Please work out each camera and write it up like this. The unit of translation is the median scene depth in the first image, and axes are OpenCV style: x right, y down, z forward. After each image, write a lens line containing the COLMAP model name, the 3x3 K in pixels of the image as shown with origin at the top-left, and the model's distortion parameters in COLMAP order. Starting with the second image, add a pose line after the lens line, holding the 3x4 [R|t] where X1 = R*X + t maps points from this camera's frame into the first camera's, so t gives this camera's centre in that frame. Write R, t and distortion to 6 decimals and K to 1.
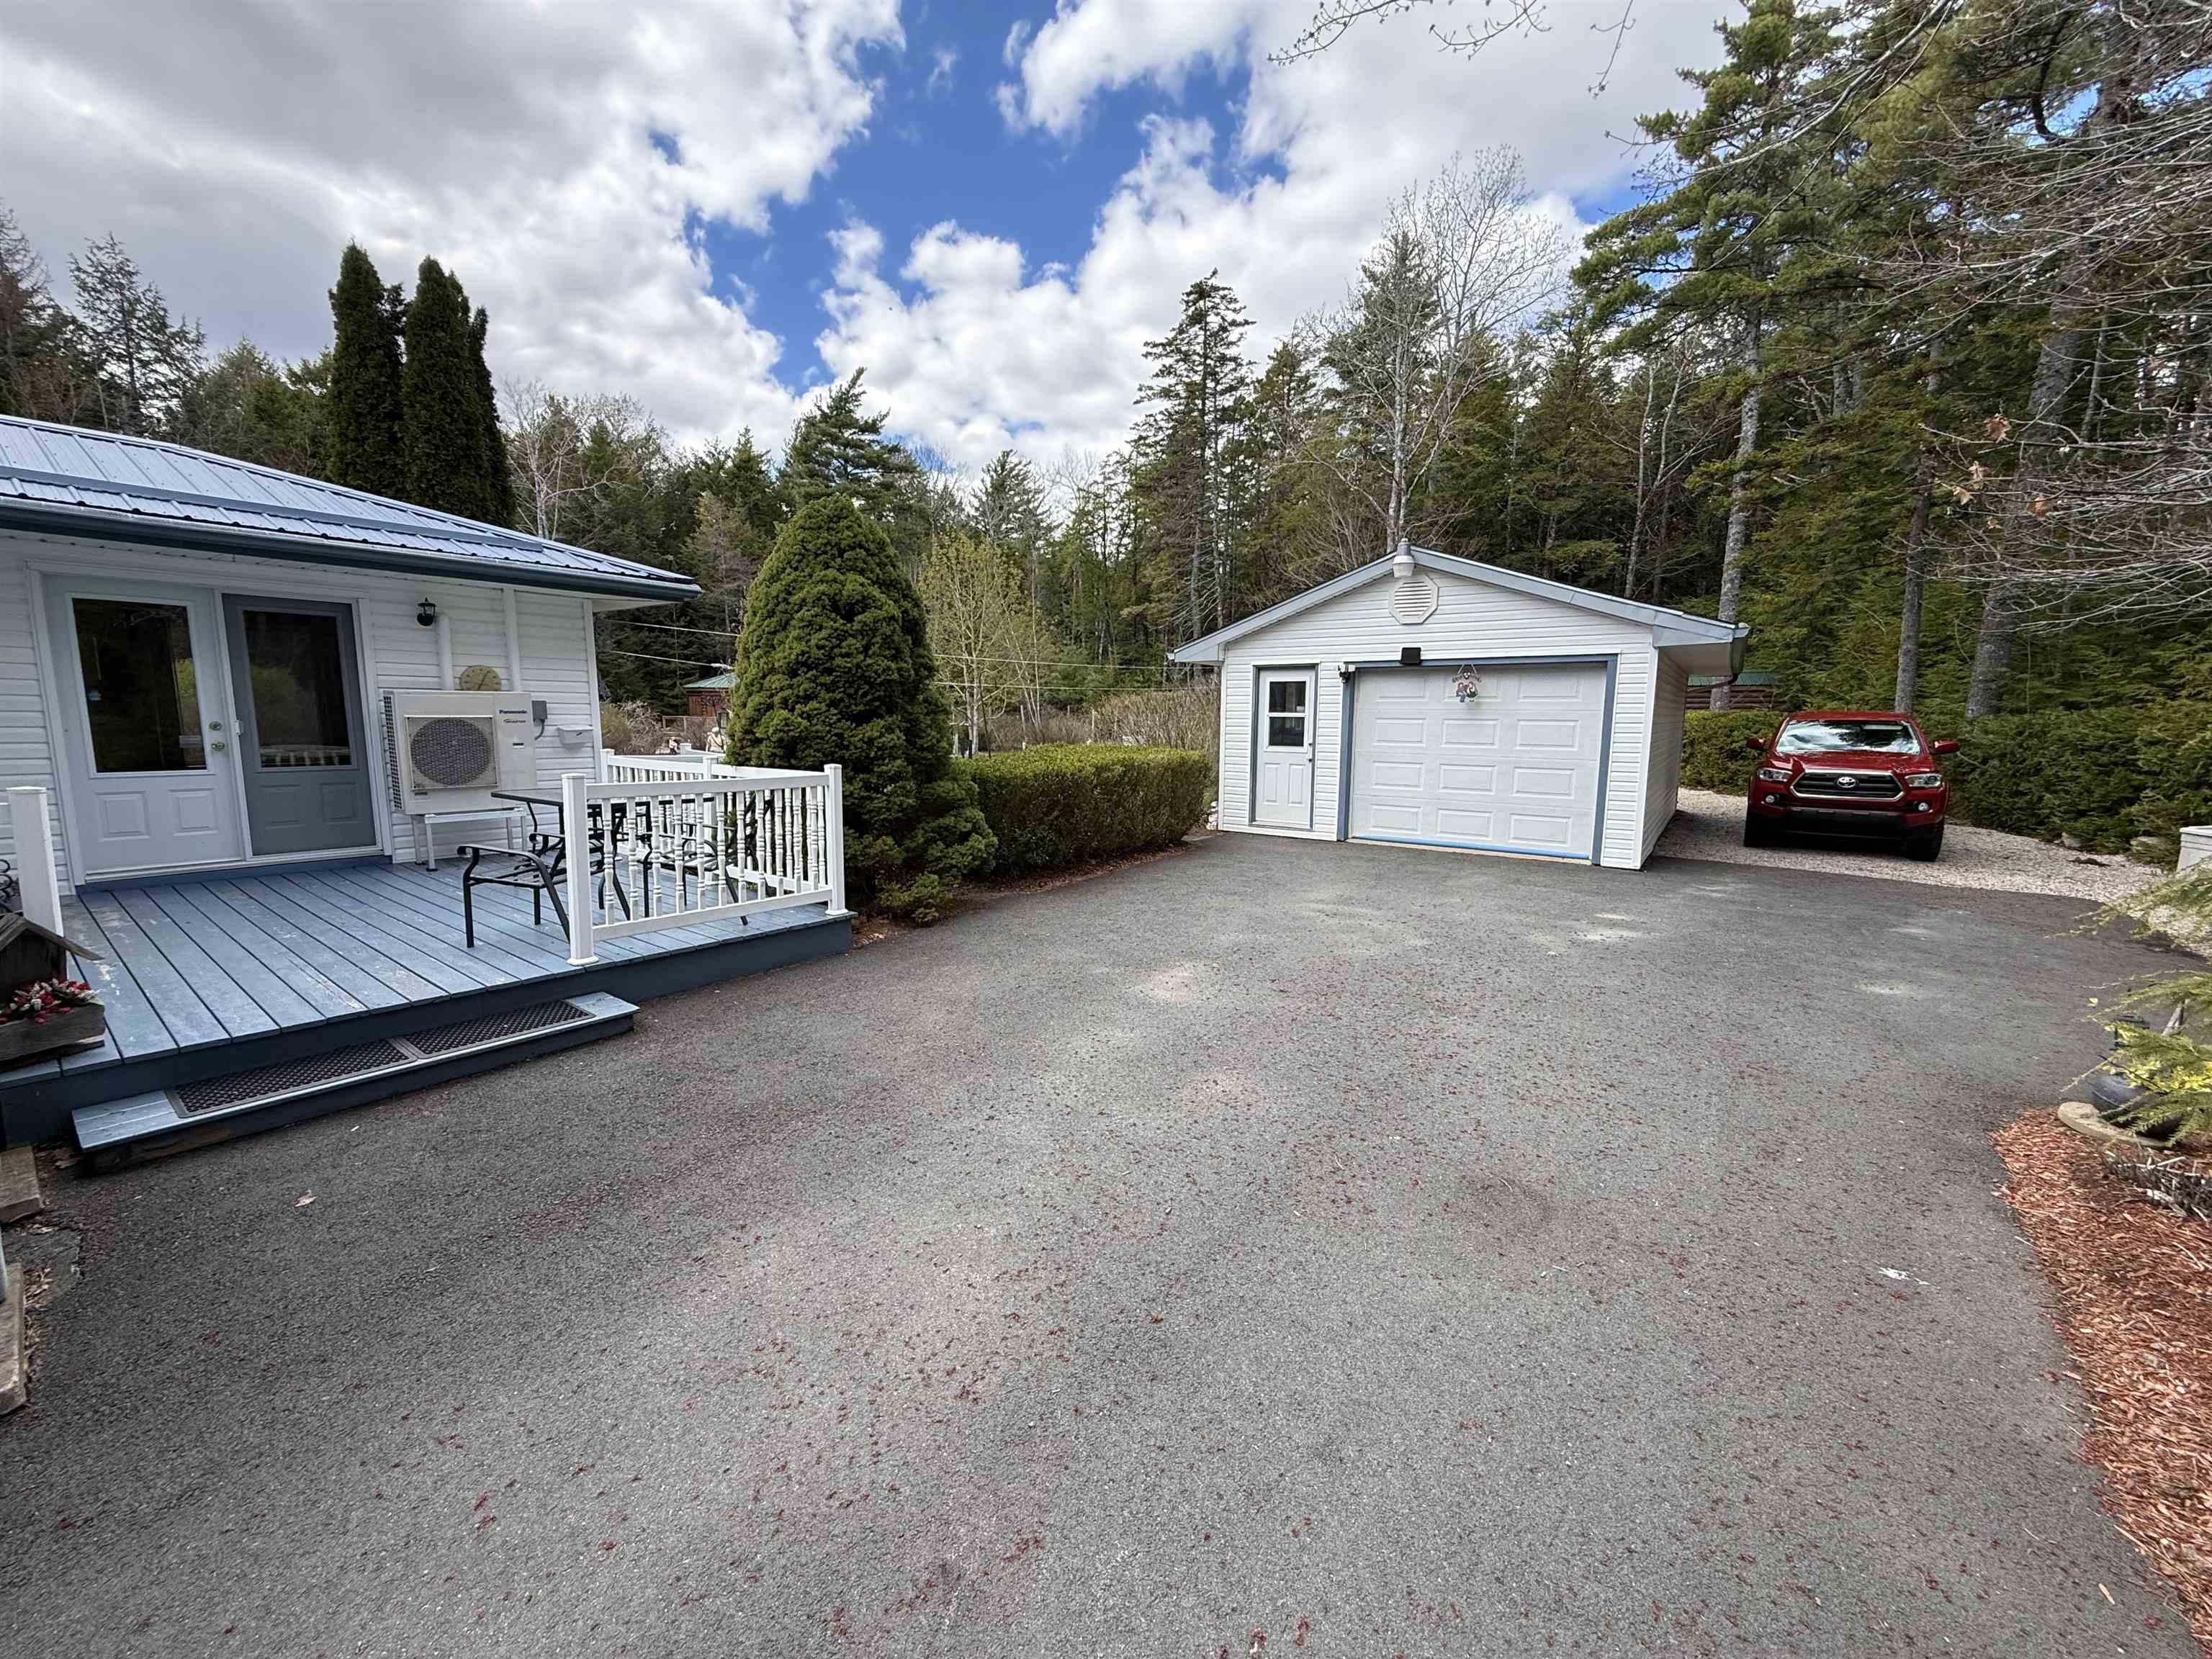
lens RADIAL K [[871.5, 0, 1101.1], [0, 871.5, 821.0], [0, 0, 1]] dist [0.000227, -0.000337]
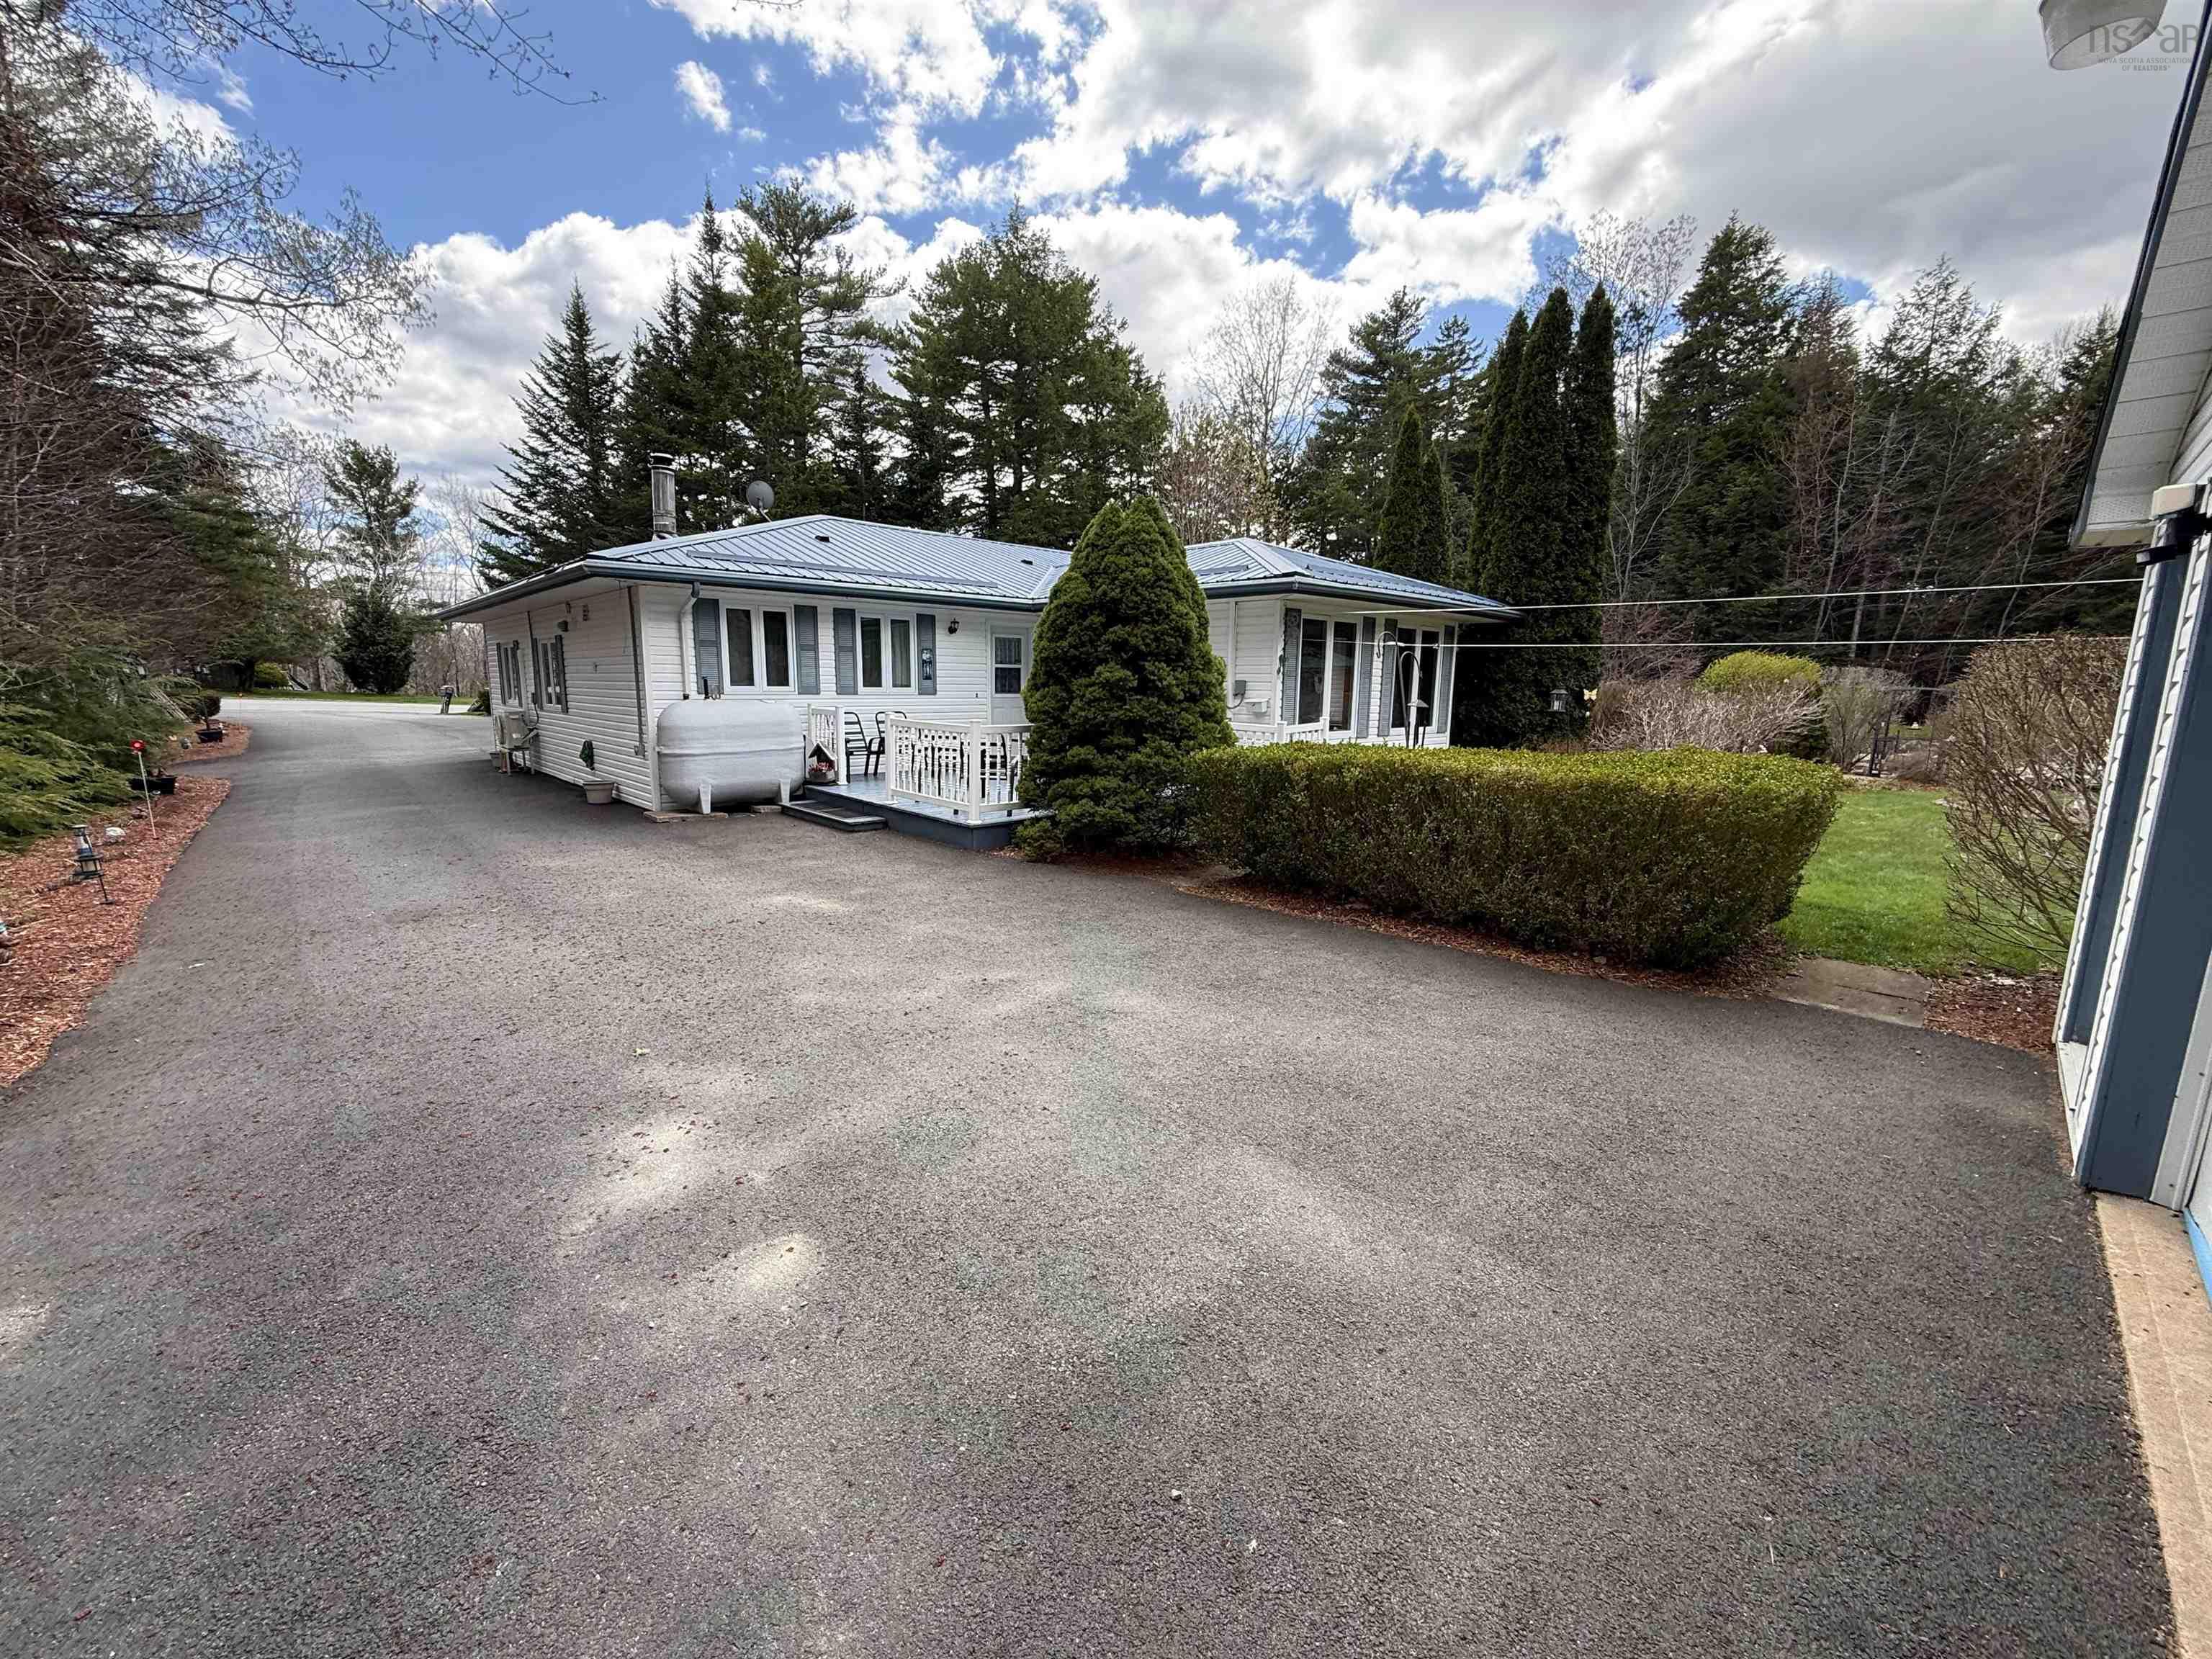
lens RADIAL K [[871.5, 0, 1104.5], [0, 871.5, 828.5], [0, 0, 1]] dist [0.000227, -0.000337]
pose [[-0.160664, 0.150251, -0.975506, 1.174721], [-0.134586, 0.975779, 0.172459, -0.179384], [0.977790, 0.158998, -0.136551, 1.540500]]
